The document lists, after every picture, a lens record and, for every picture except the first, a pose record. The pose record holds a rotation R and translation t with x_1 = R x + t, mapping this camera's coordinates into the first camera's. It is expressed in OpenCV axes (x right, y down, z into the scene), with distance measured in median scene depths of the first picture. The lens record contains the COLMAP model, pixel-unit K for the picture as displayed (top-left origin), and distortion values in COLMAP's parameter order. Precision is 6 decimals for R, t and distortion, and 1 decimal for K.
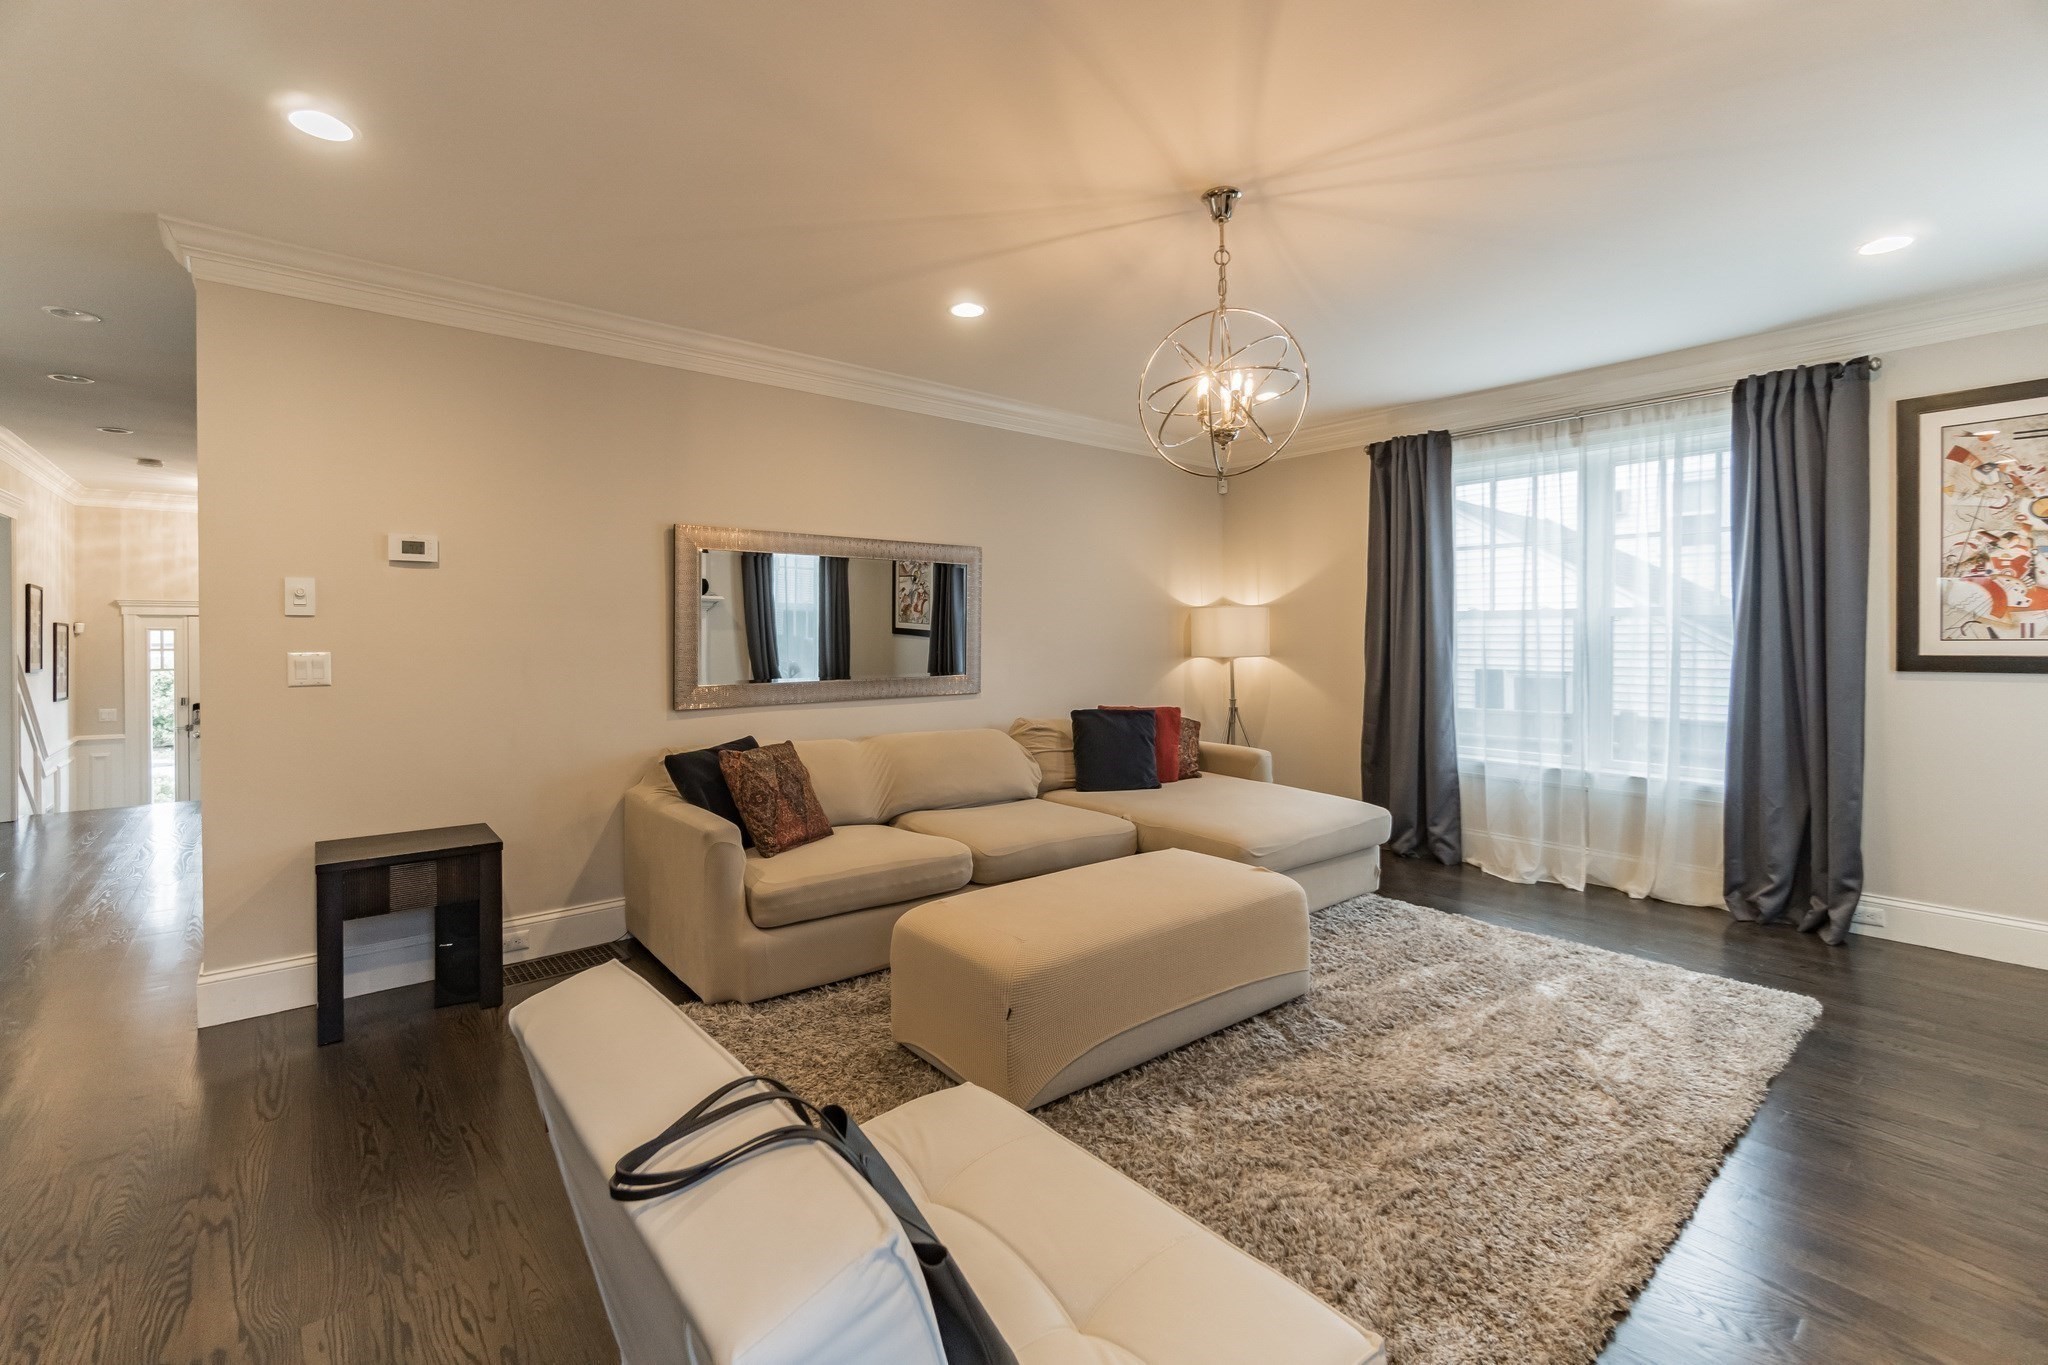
lens RADIAL K [[894.9, 0, 1024.1], [0, 894.9, 674.3], [0, 0, 1]] dist [0.000117, 0.000356]
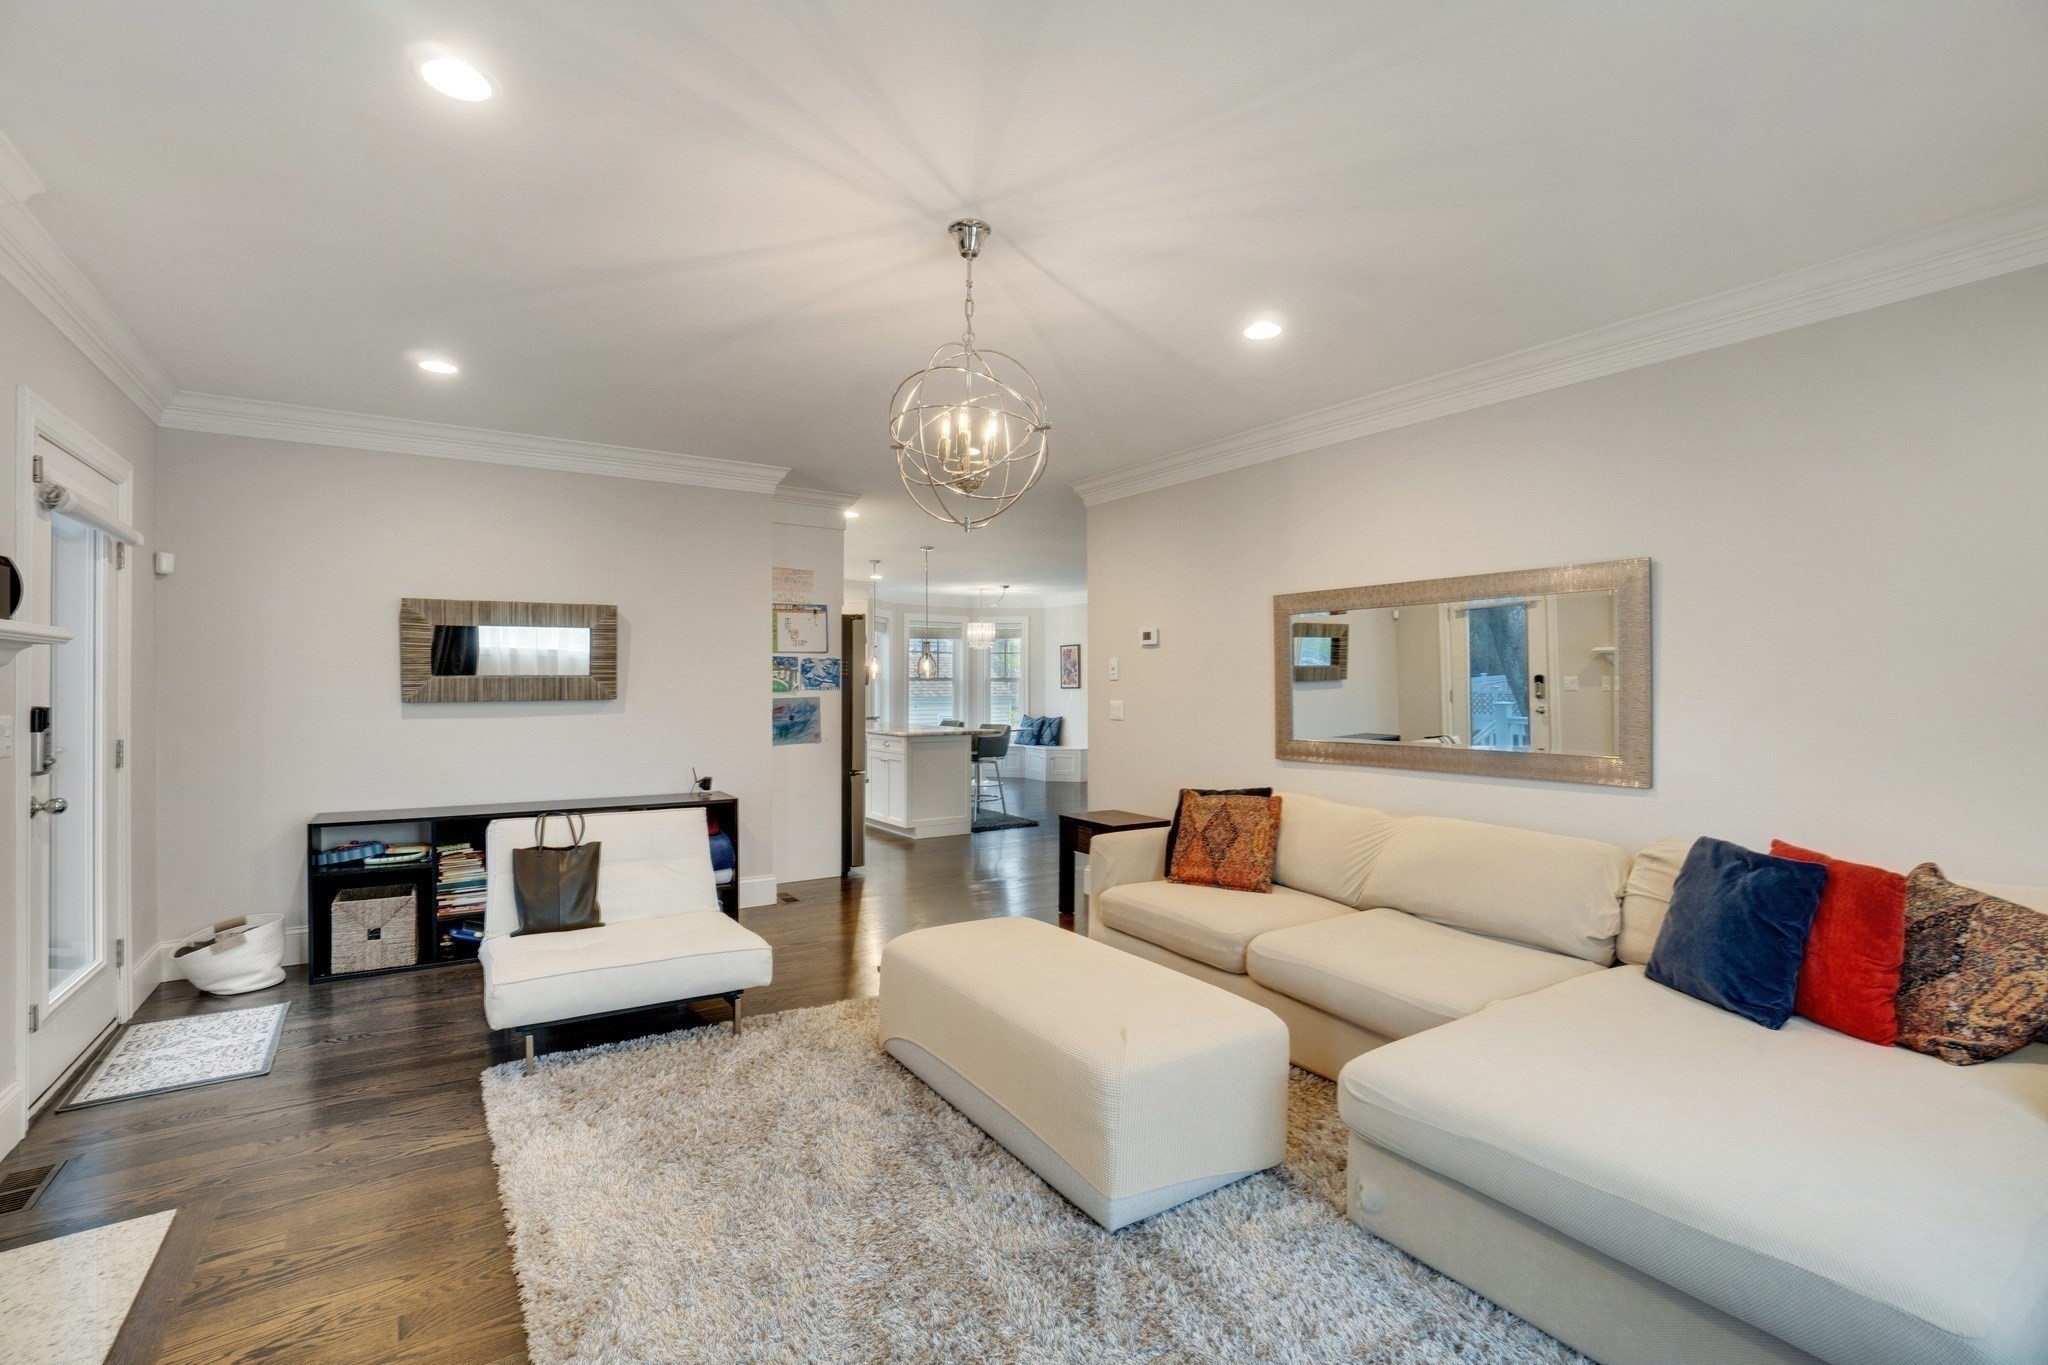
lens RADIAL K [[924.3, 0, 1033.2], [0, 924.3, 683.7], [0, 0, 1]] dist [-0.061806, 0.024791]
pose [[-0.103815, -0.002567, -0.994593, 0.983607], [-0.037394, 0.999300, 0.001324, -0.053046], [0.993893, 0.037330, -0.103838, 0.998157]]
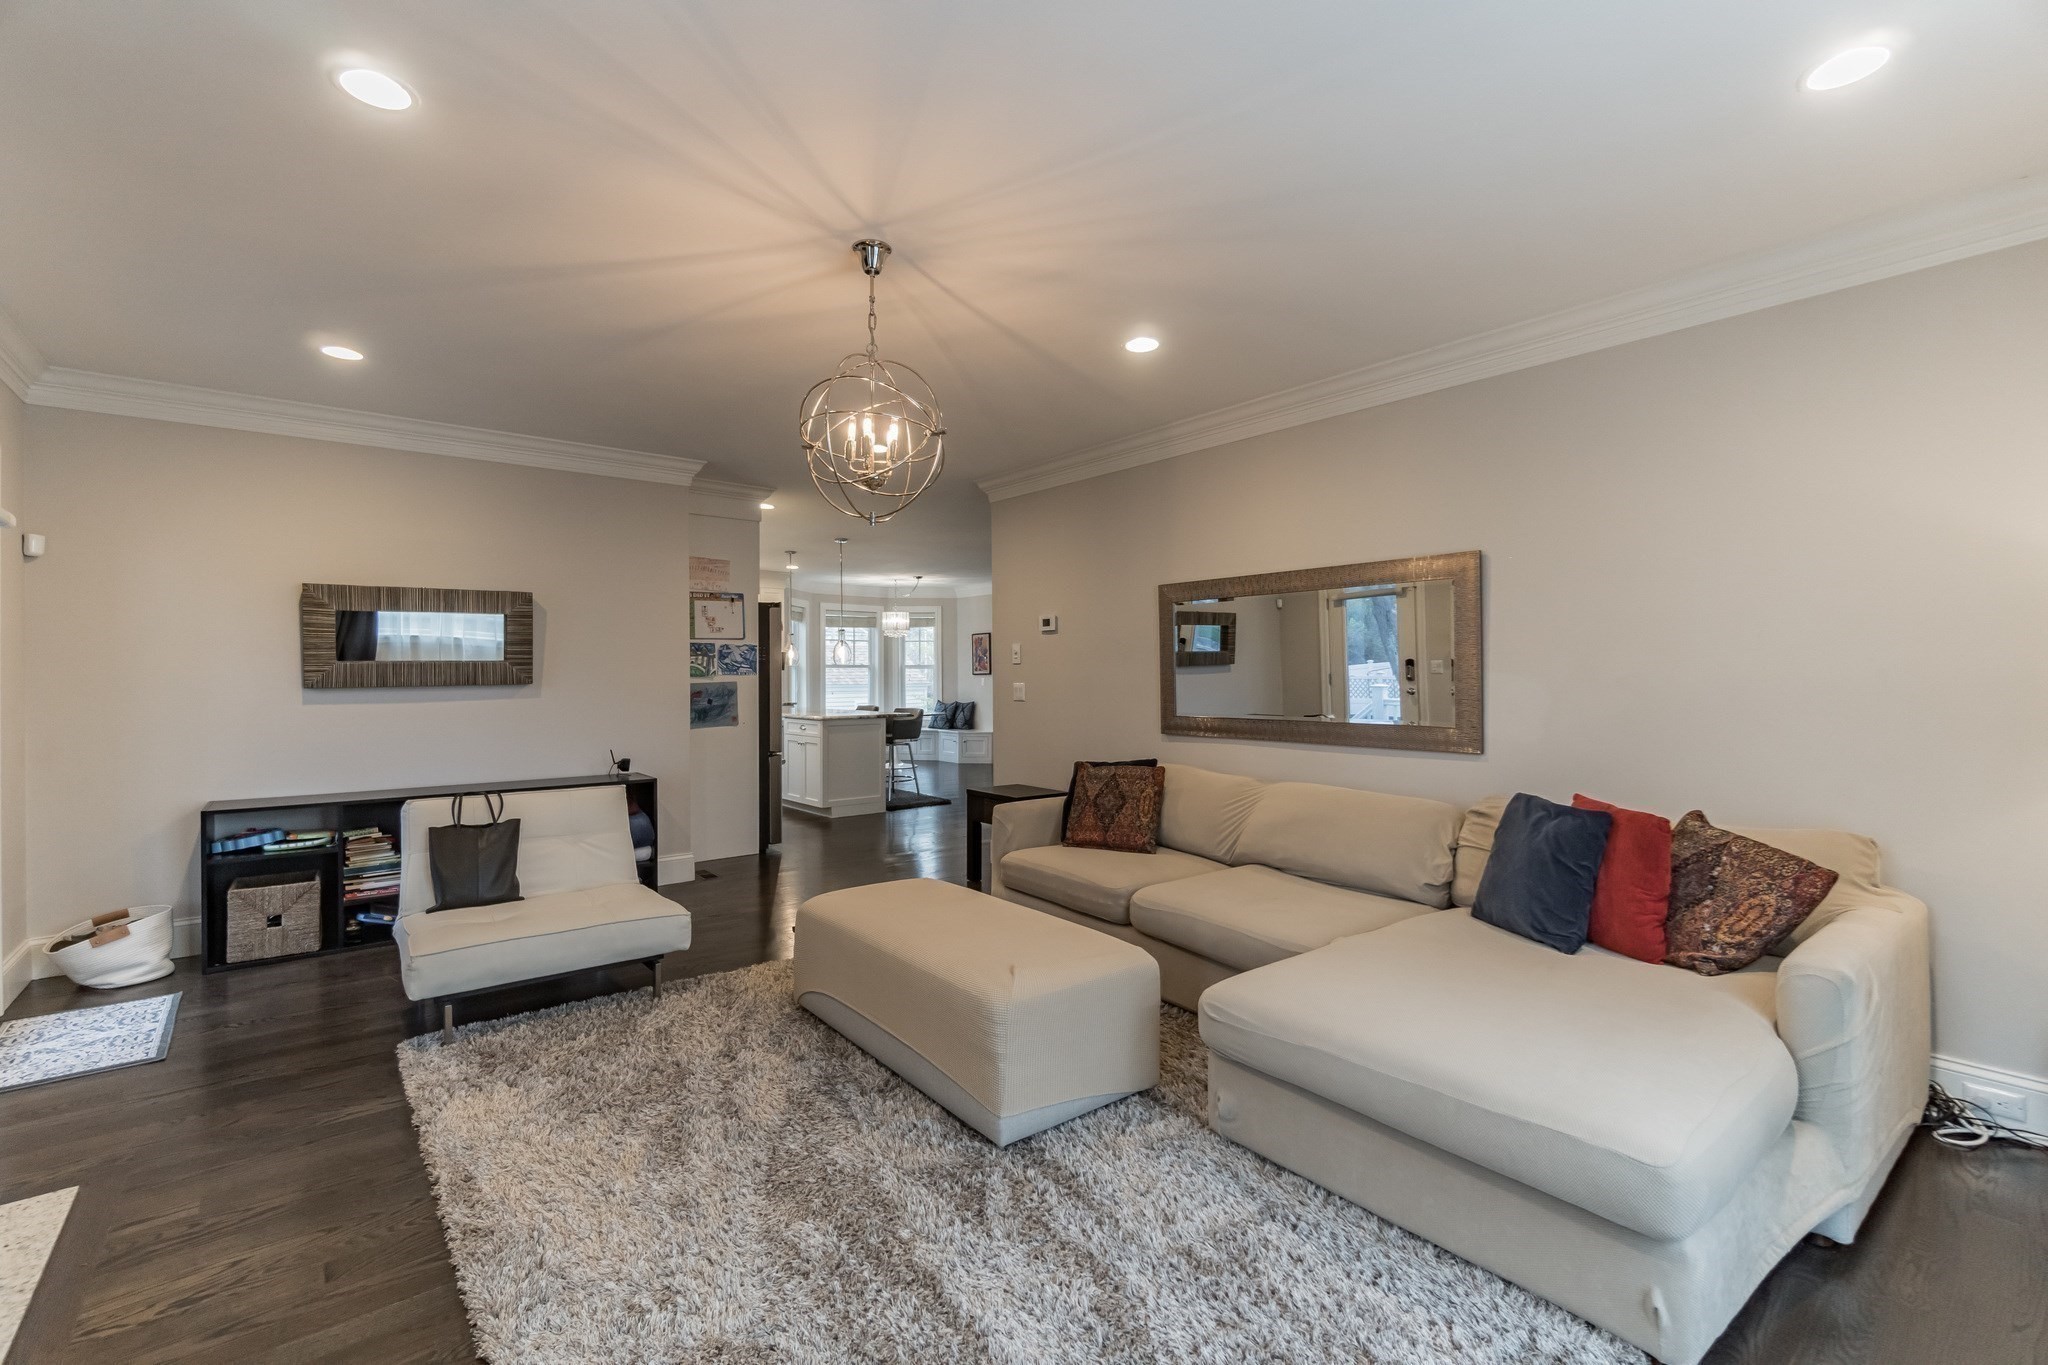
lens RADIAL K [[894.9, 0, 1024.1], [0, 894.9, 674.3], [0, 0, 1]] dist [0.000117, 0.000356]
pose [[-0.021727, 0.000228, -0.999764, 1.053918], [-0.032220, 0.999480, 0.000928, -0.043804], [0.999245, 0.032232, -0.021709, 1.023551]]
